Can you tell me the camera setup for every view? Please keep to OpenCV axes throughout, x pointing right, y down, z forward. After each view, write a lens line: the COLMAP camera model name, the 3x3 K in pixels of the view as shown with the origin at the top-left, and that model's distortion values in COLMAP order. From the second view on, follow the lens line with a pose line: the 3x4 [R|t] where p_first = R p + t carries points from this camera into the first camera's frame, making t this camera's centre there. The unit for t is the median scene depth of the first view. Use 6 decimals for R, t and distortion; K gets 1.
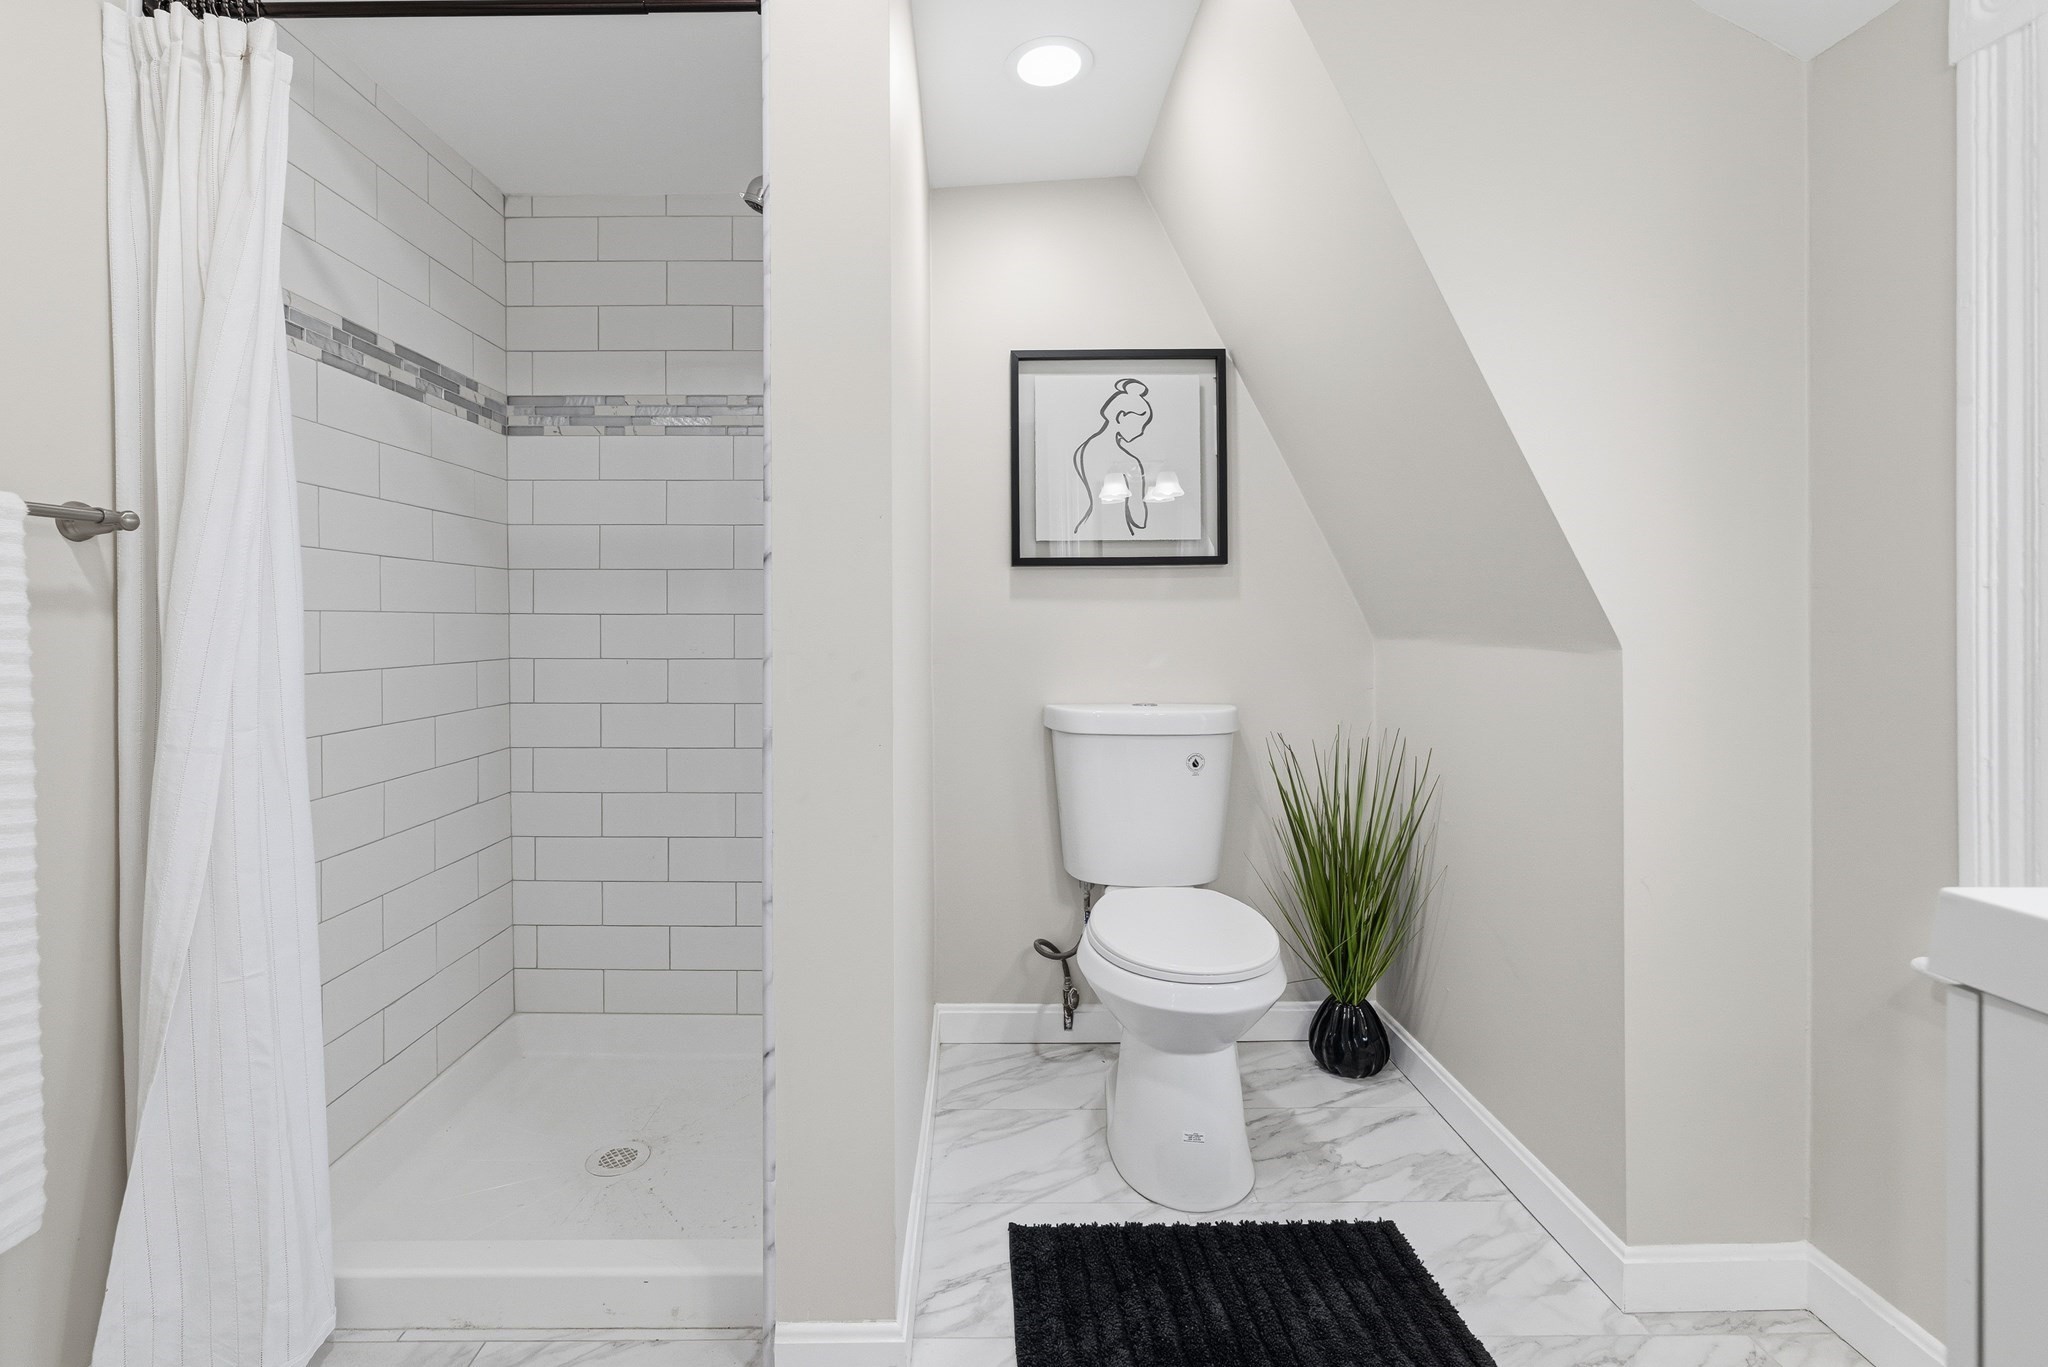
lens RADIAL K [[881.7, 0, 997.5], [0, 881.7, 667.8], [0, 0, 1]] dist [0.001521, 0.000482]
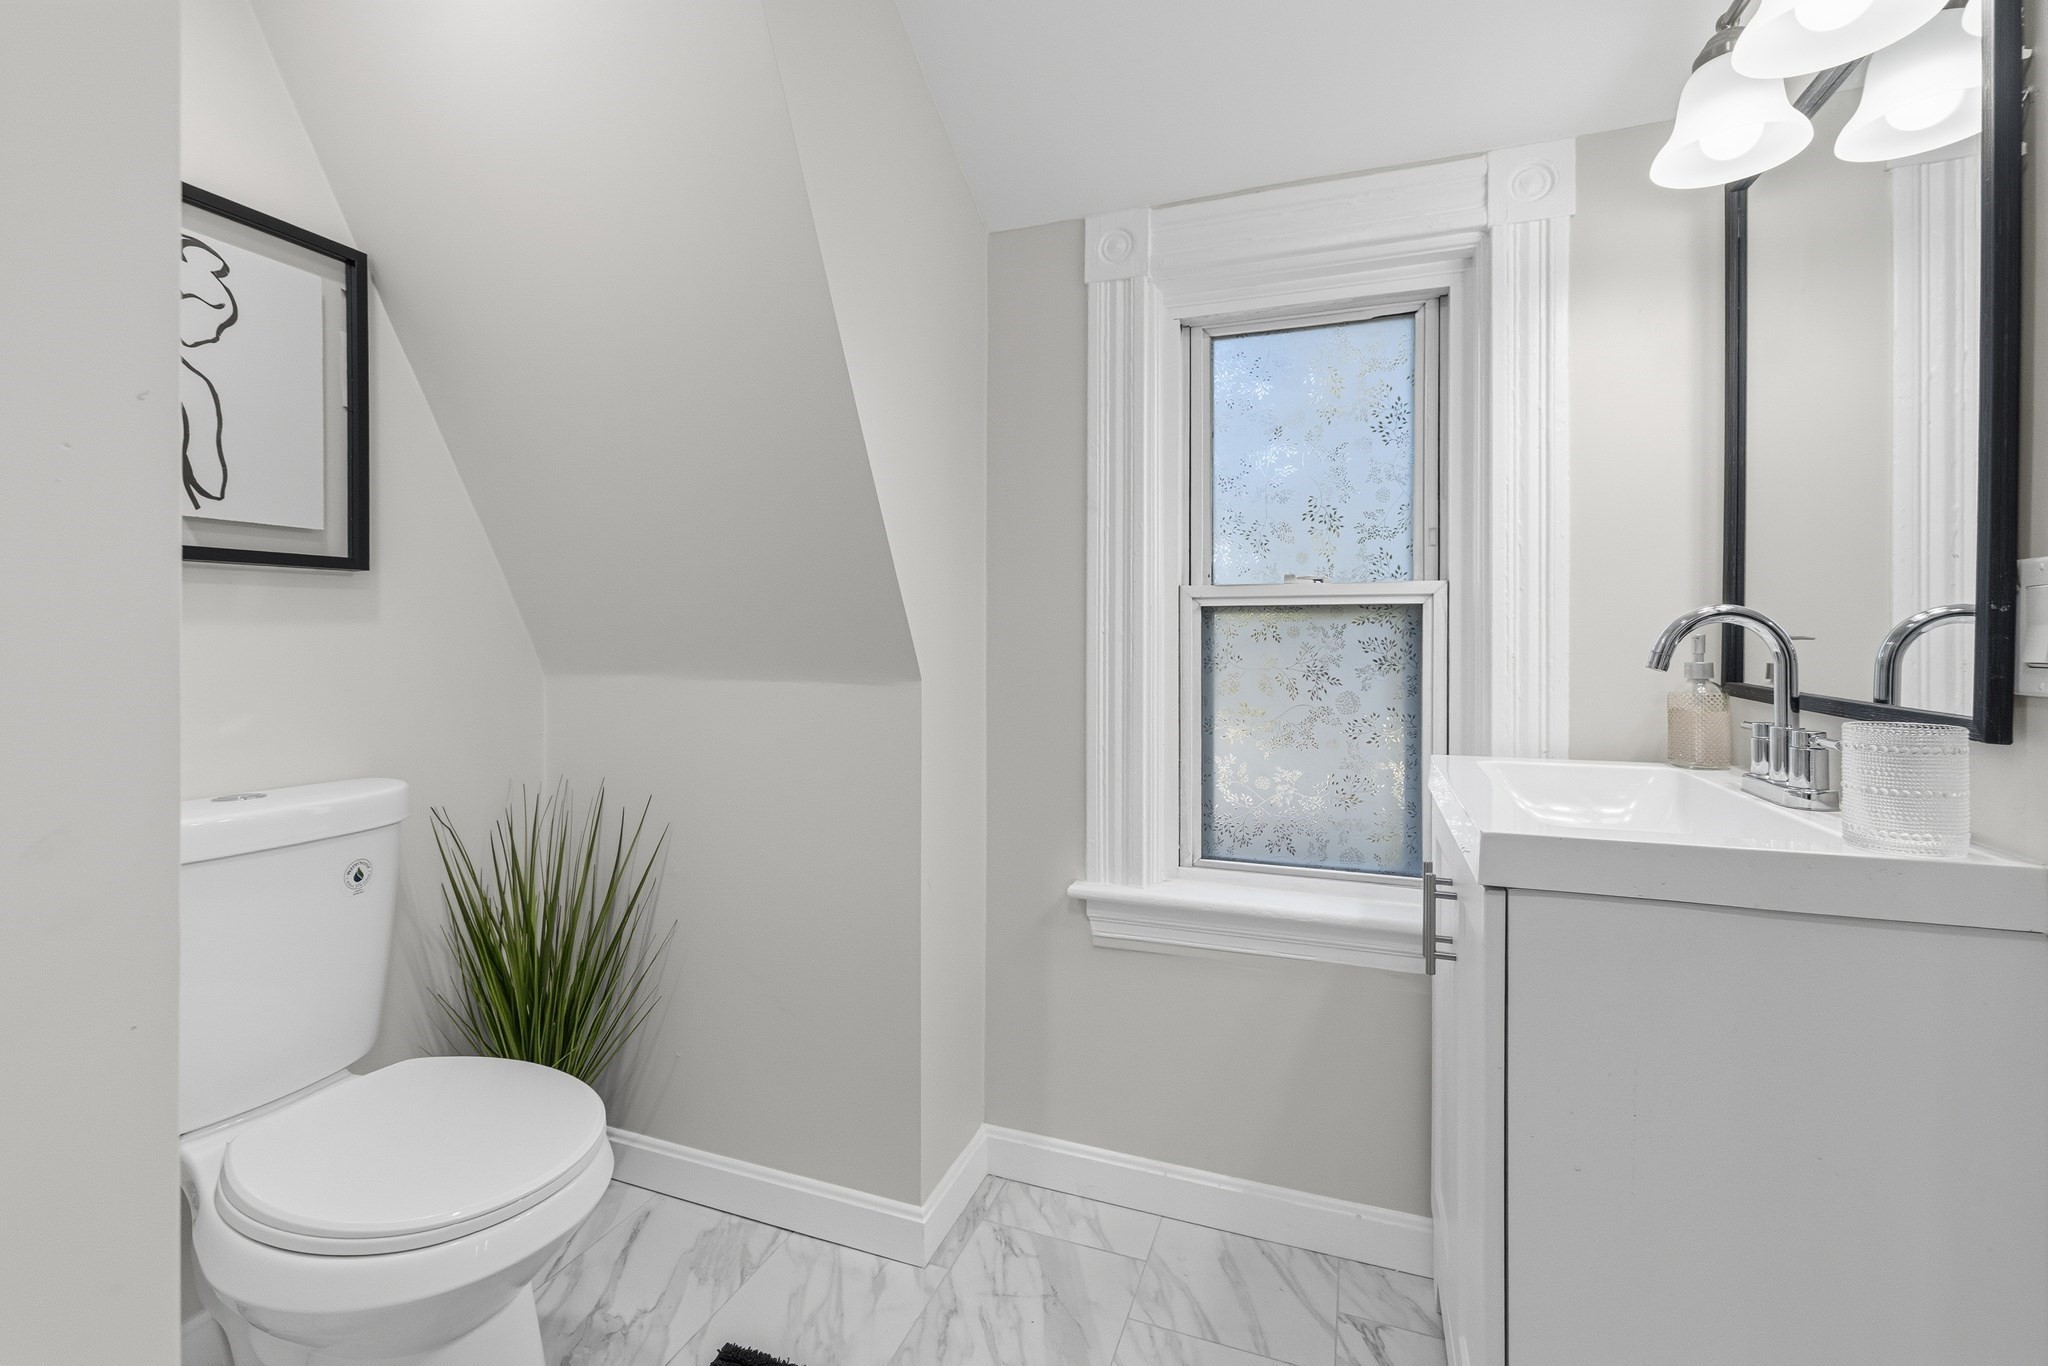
lens RADIAL K [[881.7, 0, 997.5], [0, 881.7, 667.3], [0, 0, 1]] dist [0.001521, 0.000482]
pose [[0.379946, -0.022783, 0.924728, -0.220247], [0.048450, 0.998815, 0.004702, -0.028578], [-0.923739, 0.043017, 0.380599, 0.355947]]
